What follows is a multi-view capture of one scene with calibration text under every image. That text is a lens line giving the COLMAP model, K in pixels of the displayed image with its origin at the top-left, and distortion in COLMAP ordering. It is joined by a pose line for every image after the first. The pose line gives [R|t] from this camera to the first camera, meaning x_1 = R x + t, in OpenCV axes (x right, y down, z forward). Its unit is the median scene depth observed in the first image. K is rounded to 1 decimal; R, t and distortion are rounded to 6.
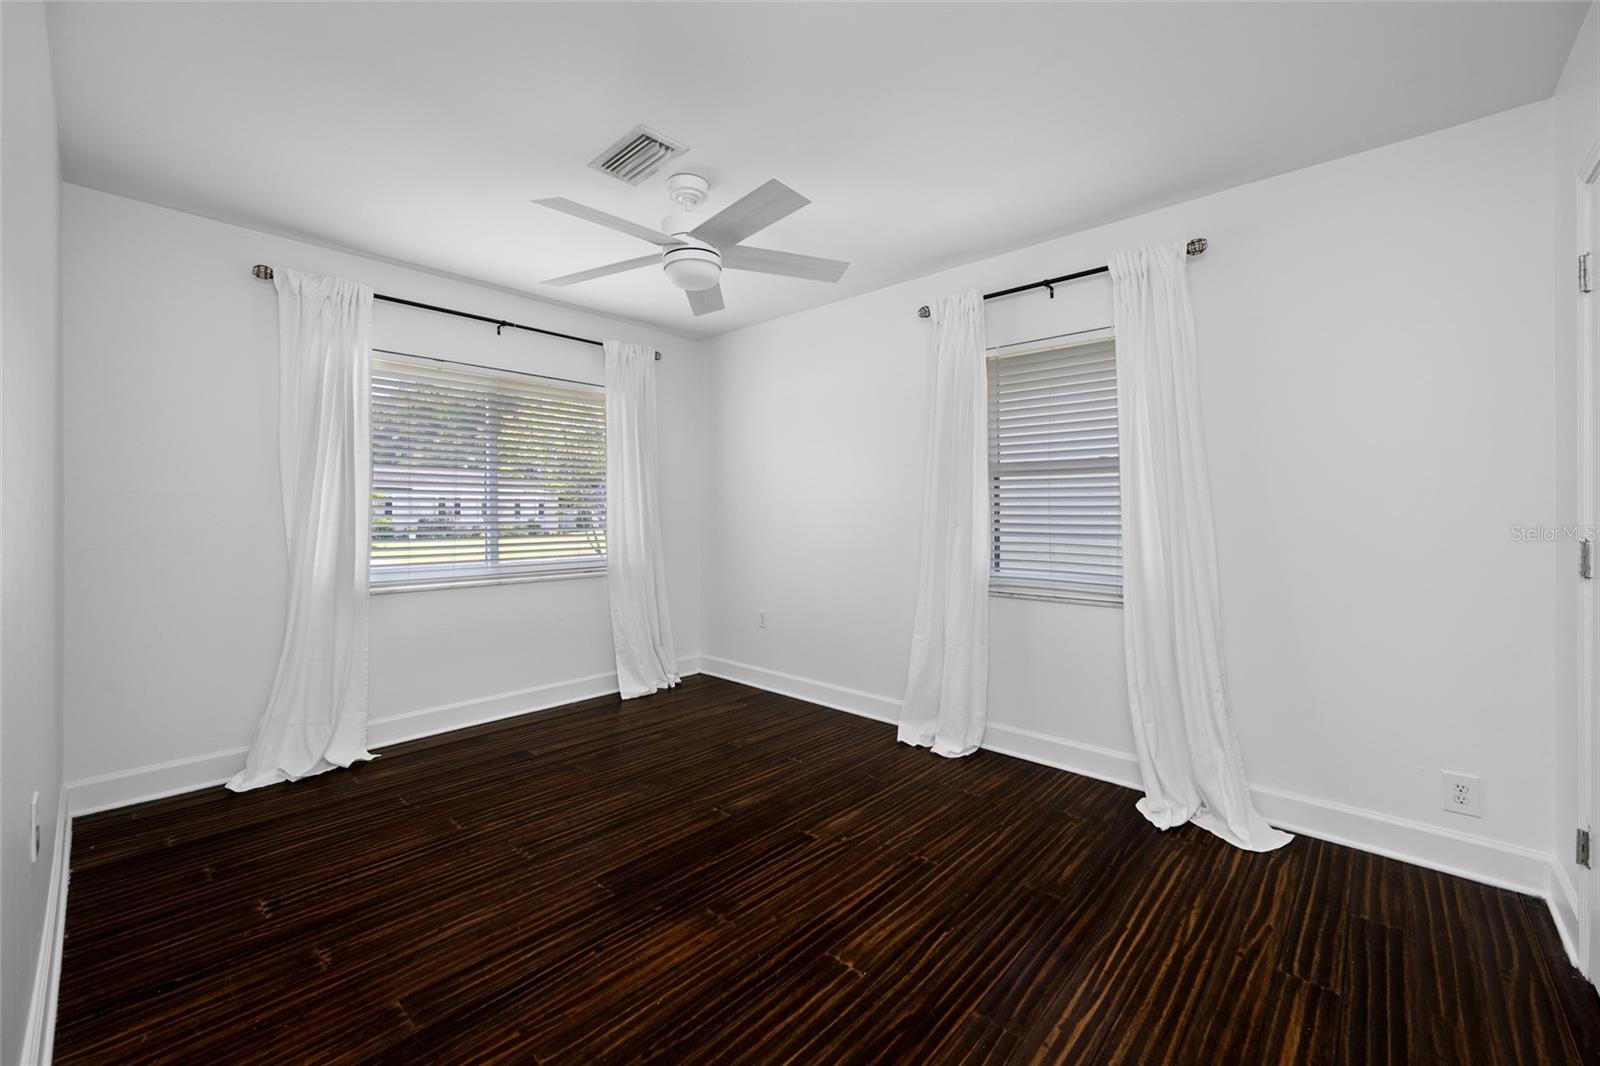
lens RADIAL K [[632.4, 0, 802.4], [0, 632.4, 521.7], [0, 0, 1]] dist [-0.000062, -0.000189]
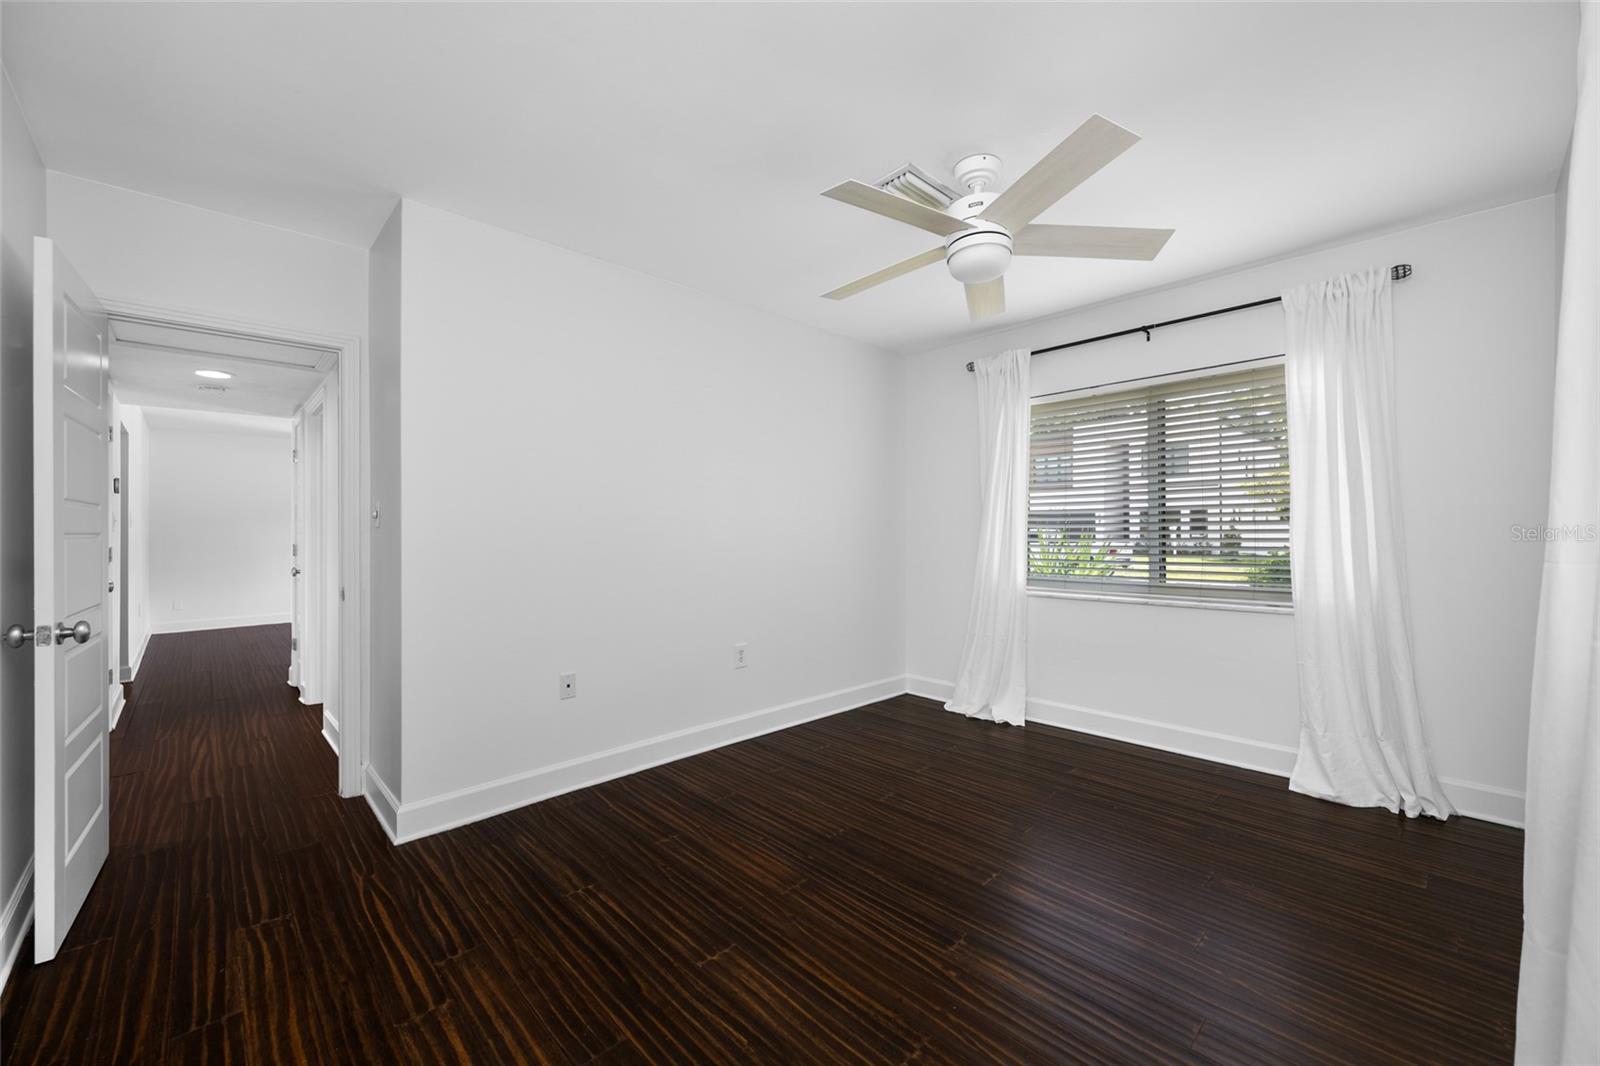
lens RADIAL K [[632.4, 0, 801.6], [0, 632.4, 535.0], [0, 0, 1]] dist [-0.000062, -0.000189]
pose [[-0.057665, 0.004992, -0.998324, 0.870327], [-0.007910, 0.999954, 0.005457, -0.009976], [0.998305, 0.008212, -0.057623, 0.933225]]
